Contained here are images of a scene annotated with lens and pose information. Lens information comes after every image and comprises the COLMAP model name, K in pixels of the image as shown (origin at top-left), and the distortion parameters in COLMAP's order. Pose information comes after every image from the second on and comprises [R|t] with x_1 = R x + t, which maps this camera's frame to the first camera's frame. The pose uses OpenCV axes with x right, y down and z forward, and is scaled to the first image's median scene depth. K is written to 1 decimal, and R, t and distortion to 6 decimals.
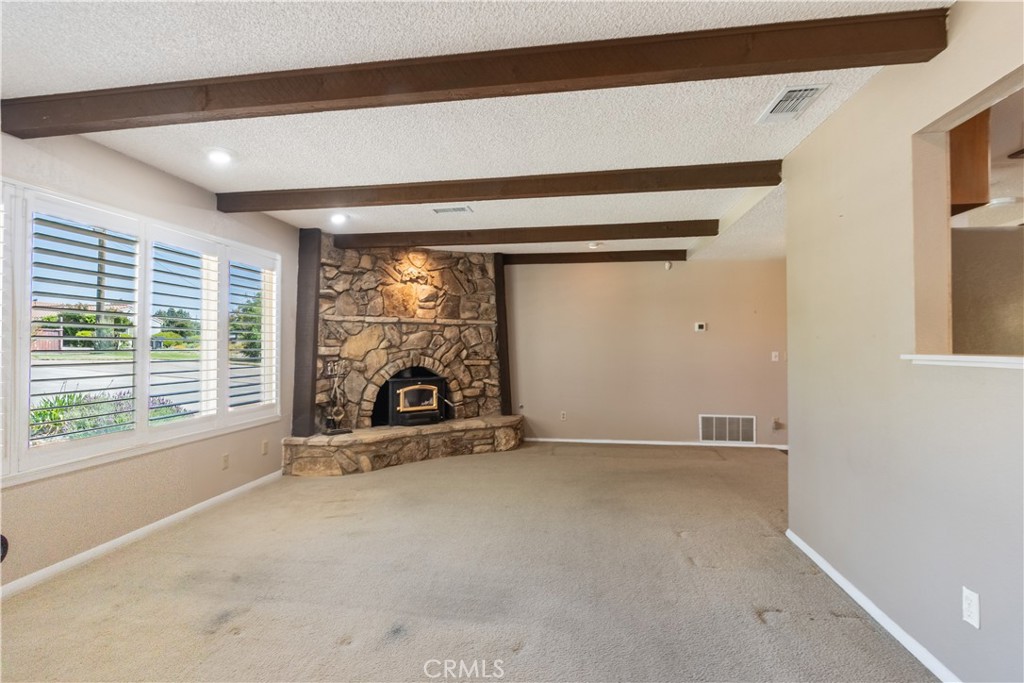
lens RADIAL K [[464.7, 0, 509.3], [0, 464.7, 341.8], [0, 0, 1]] dist [0.000966, 0.000097]
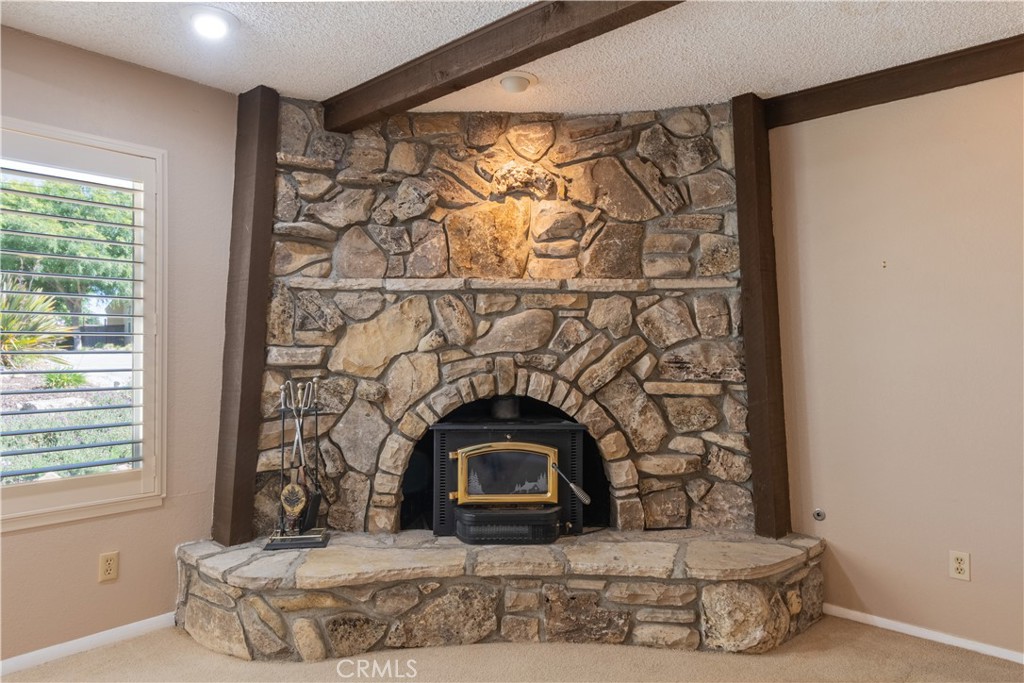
lens RADIAL K [[620.1, 0, 547.8], [0, 620.1, 340.2], [0, 0, 1]] dist [0.002032, -0.002314]
pose [[0.833955, -0.002834, -0.551825, 0.134251], [0.004042, 0.999991, 0.000972, 0.003882], [0.551817, -0.003041, 0.833960, 0.563605]]
